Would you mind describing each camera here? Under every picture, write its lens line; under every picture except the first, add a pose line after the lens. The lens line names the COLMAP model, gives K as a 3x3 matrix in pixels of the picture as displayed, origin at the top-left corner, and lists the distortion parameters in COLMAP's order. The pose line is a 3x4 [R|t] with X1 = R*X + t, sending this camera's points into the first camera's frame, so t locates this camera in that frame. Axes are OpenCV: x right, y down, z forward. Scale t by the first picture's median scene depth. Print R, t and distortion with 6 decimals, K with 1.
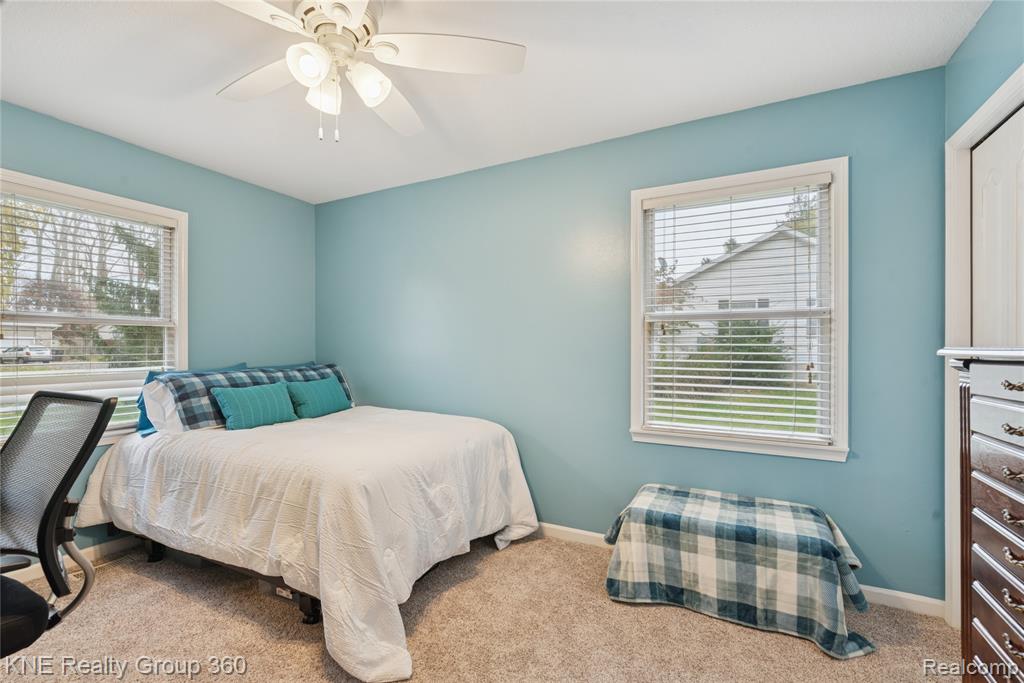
lens RADIAL K [[442.5, 0, 512.6], [0, 442.5, 344.6], [0, 0, 1]] dist [0.001366, -0.000304]
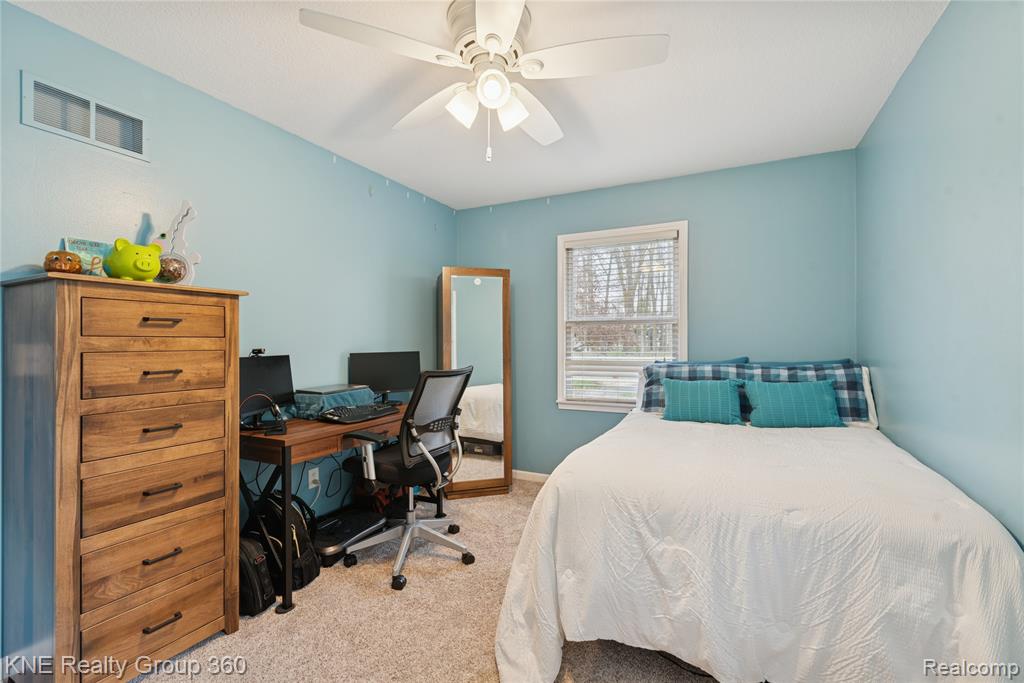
lens RADIAL K [[442.5, 0, 514.5], [0, 442.5, 340.5], [0, 0, 1]] dist [0.001366, -0.000304]
pose [[0.034524, -0.000827, -0.999404, 0.380242], [0.008733, 0.999962, -0.000526, 0.001992], [0.999366, -0.008710, 0.034530, 0.547469]]
